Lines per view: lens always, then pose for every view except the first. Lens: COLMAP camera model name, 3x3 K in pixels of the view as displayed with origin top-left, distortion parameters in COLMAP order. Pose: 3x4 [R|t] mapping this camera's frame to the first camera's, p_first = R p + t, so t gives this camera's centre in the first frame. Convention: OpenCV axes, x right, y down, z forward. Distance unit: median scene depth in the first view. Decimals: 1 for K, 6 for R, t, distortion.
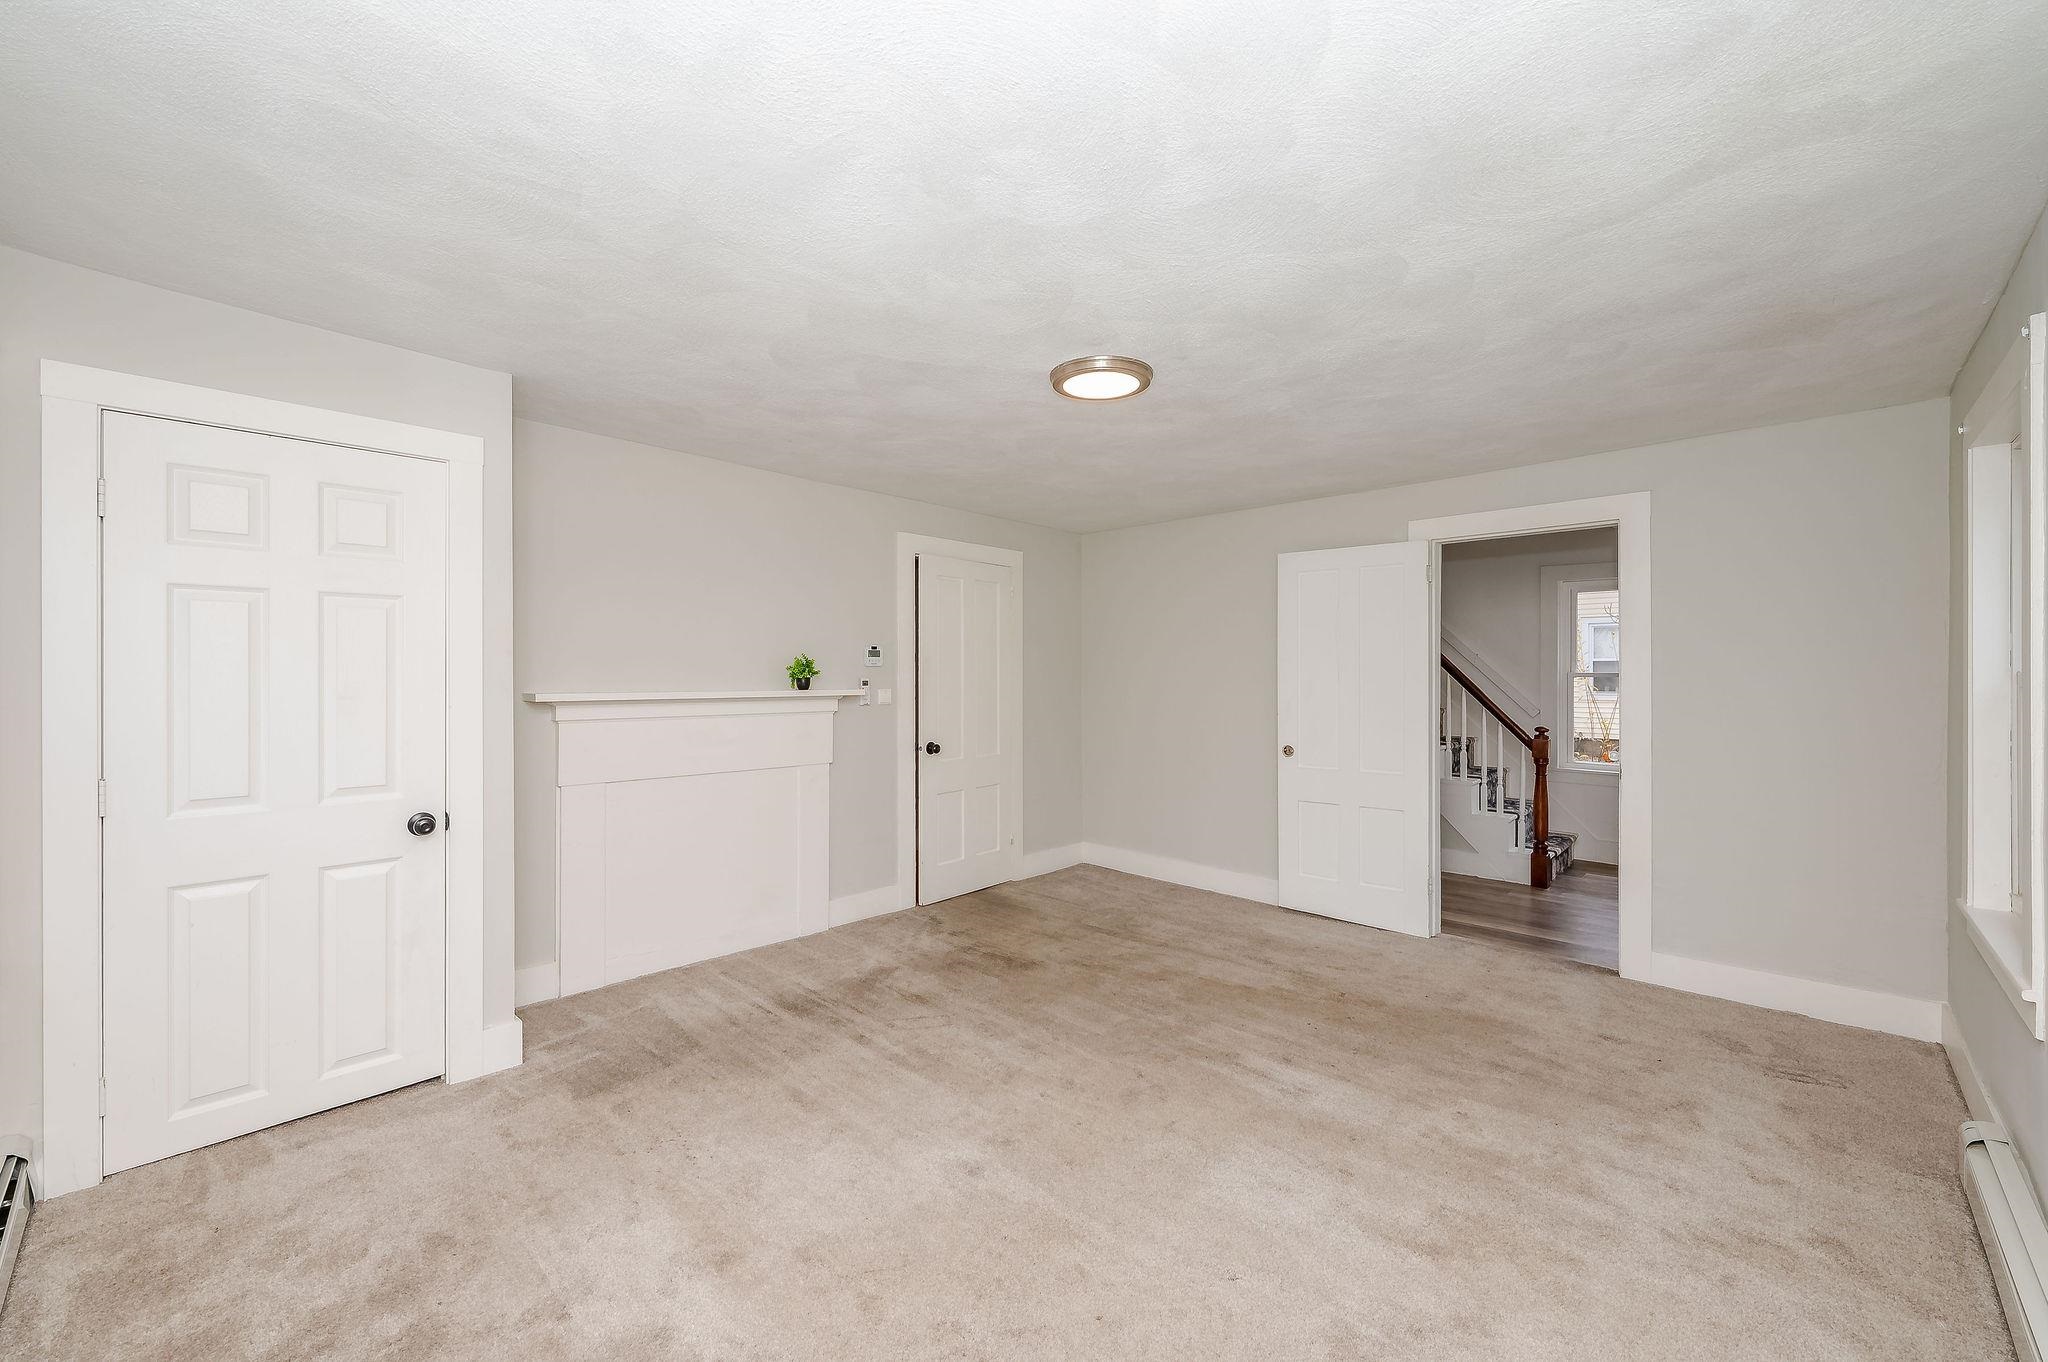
lens RADIAL K [[794.3, 0, 1024.0], [0, 794.3, 681.0], [0, 0, 1]] dist [0.000161, 0.000052]
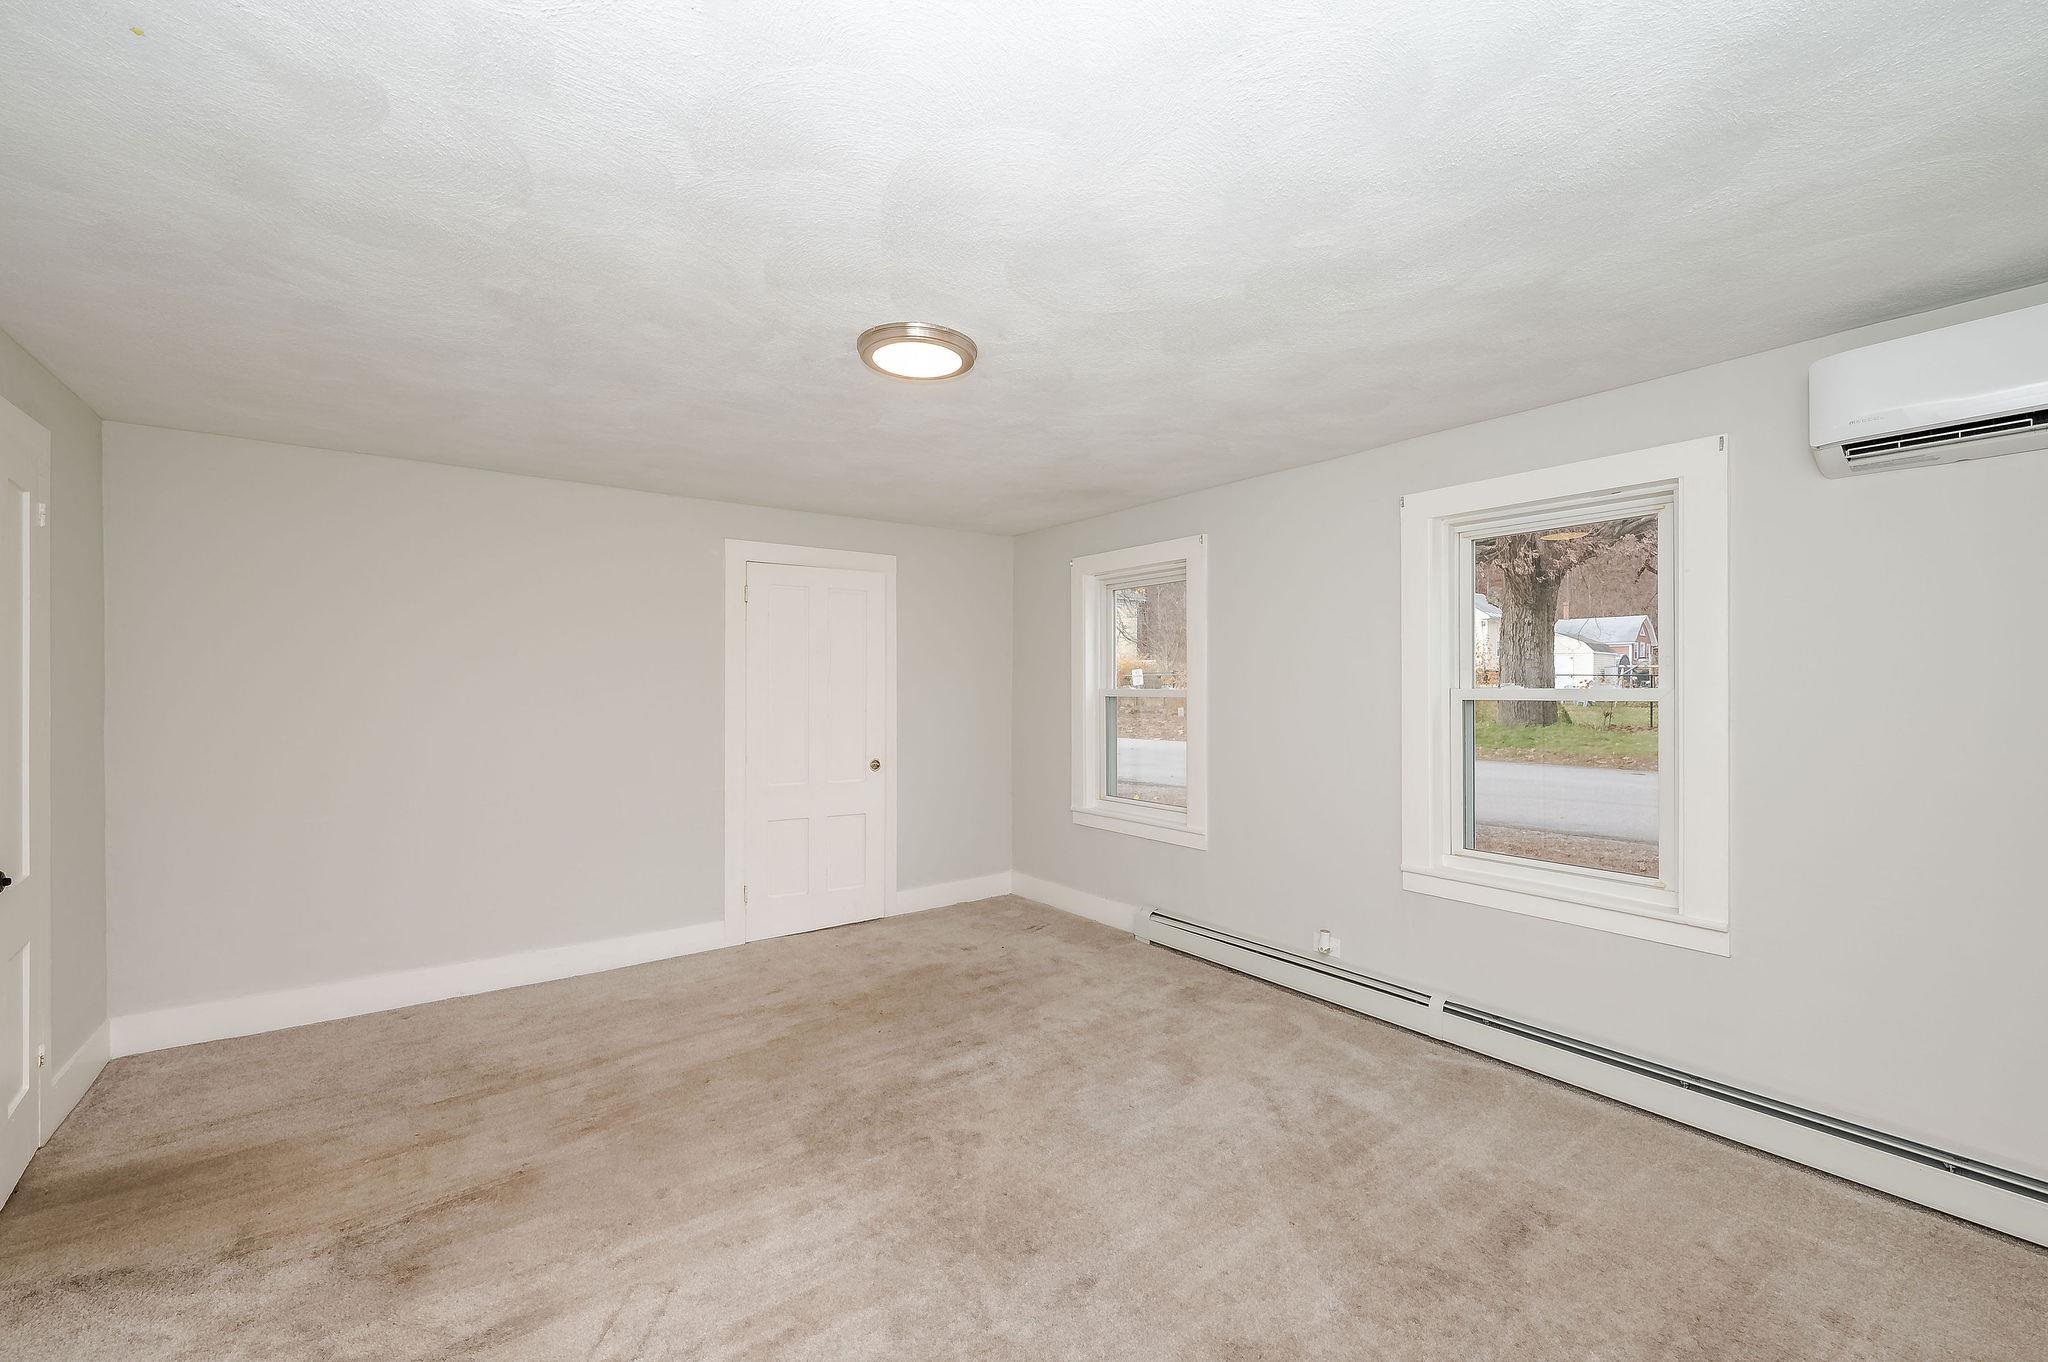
lens RADIAL K [[828.9, 0, 1024.0], [0, 828.9, 681.0], [0, 0, 1]] dist [0.000439, 0.000310]
pose [[0.163794, 0.009680, 0.986447, -0.580946], [0.006929, 0.999916, -0.010963, -0.000532], [-0.986470, 0.008631, 0.163713, 0.570776]]
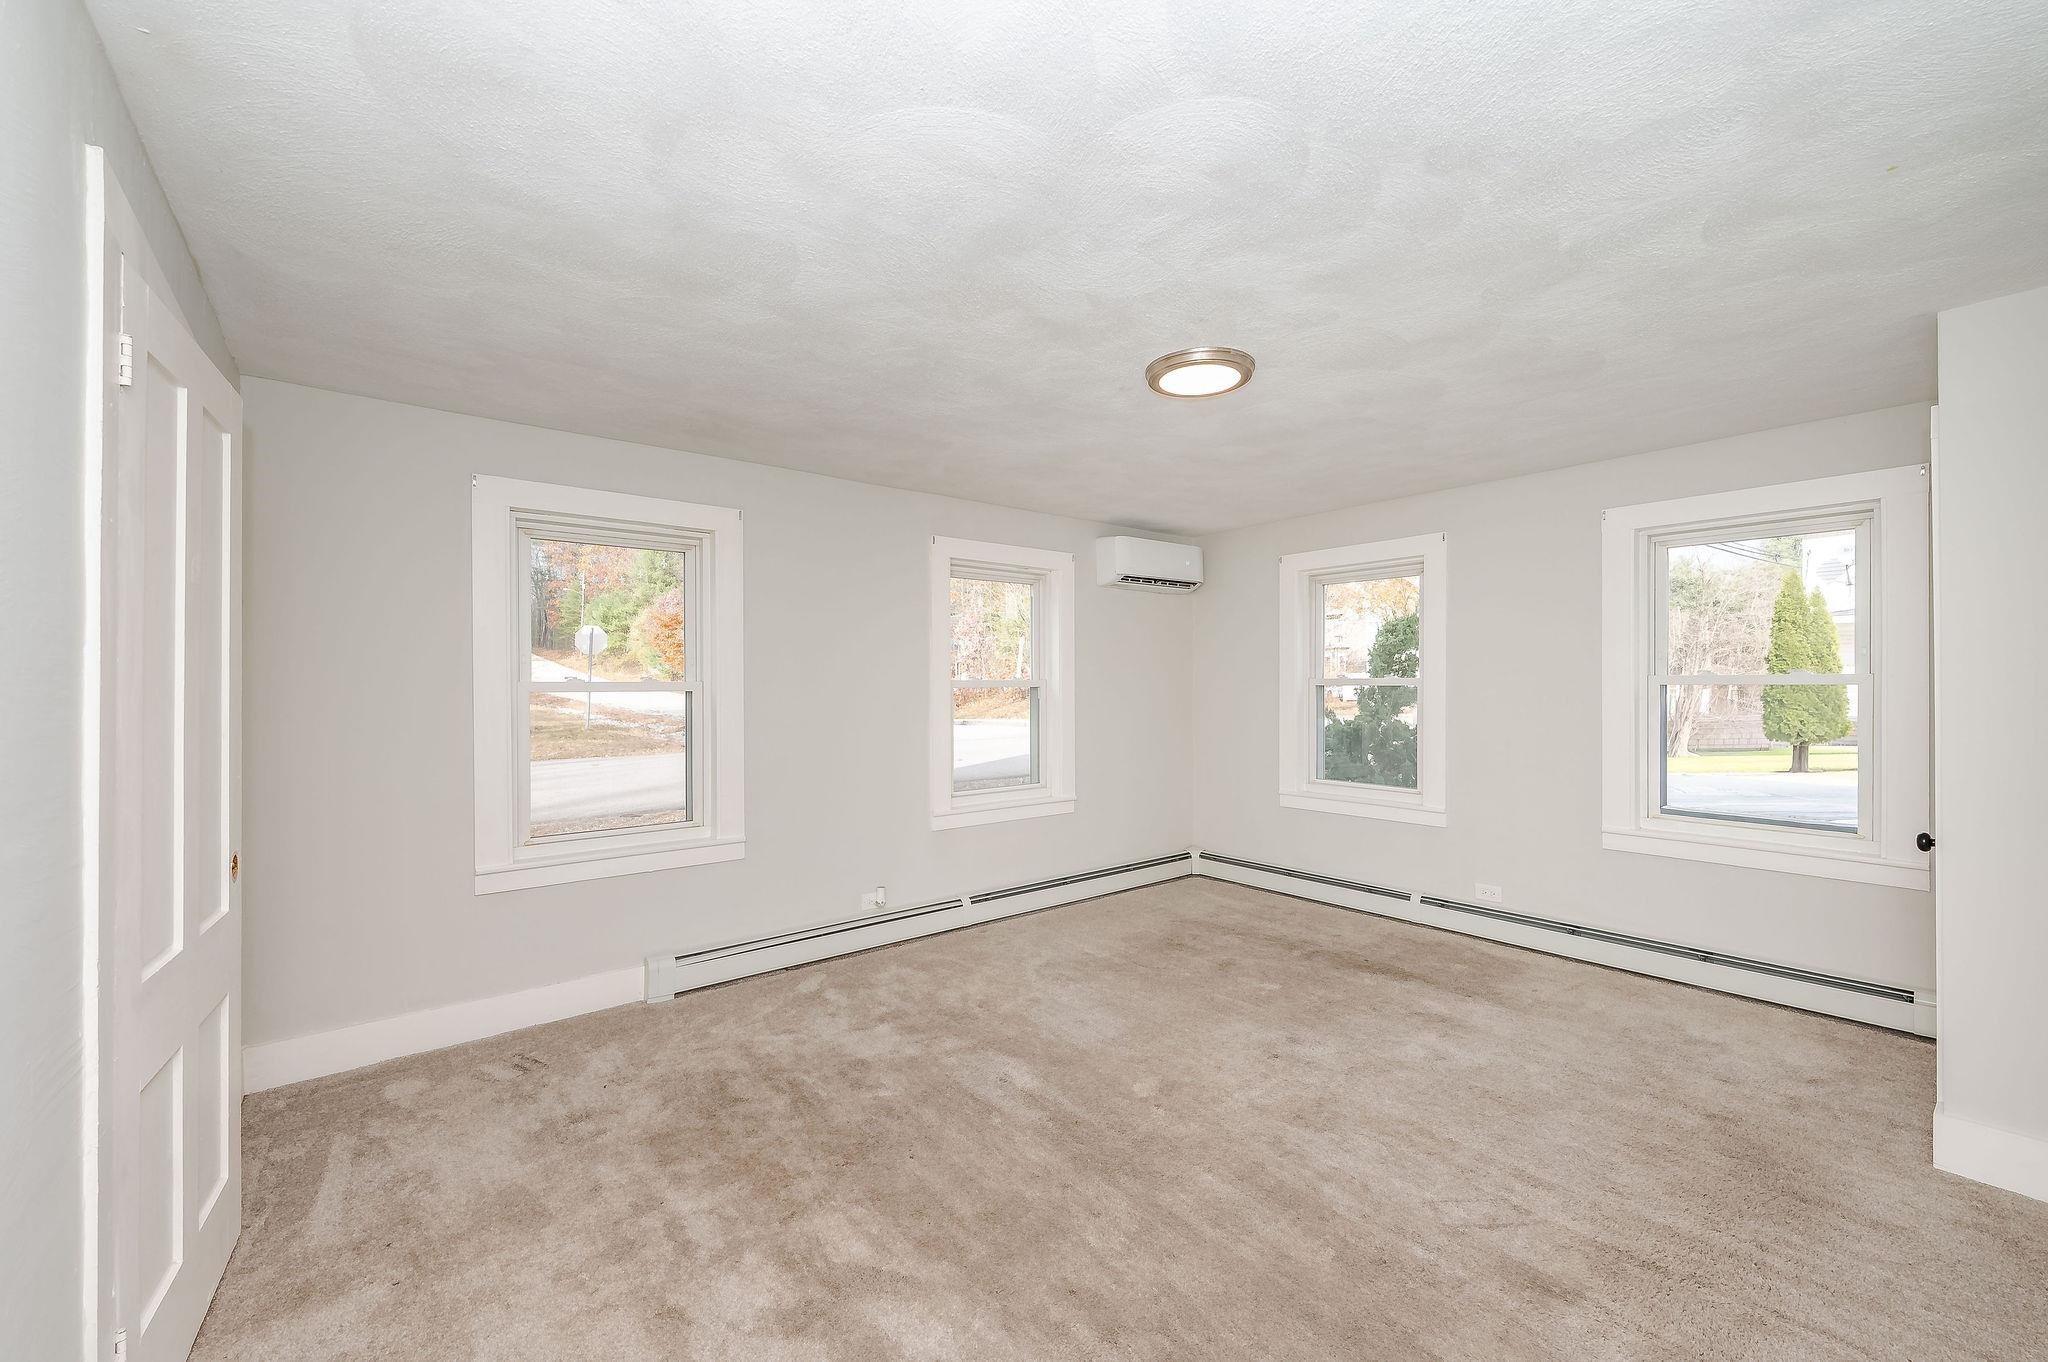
lens RADIAL K [[794.3, 0, 1024.0], [0, 794.3, 681.0], [0, 0, 1]] dist [0.000161, 0.000052]
pose [[-0.994413, 0.006271, 0.105369, 0.167264], [0.005341, 0.999944, -0.009107, 0.008813], [-0.105421, -0.008493, -0.994391, 1.521425]]
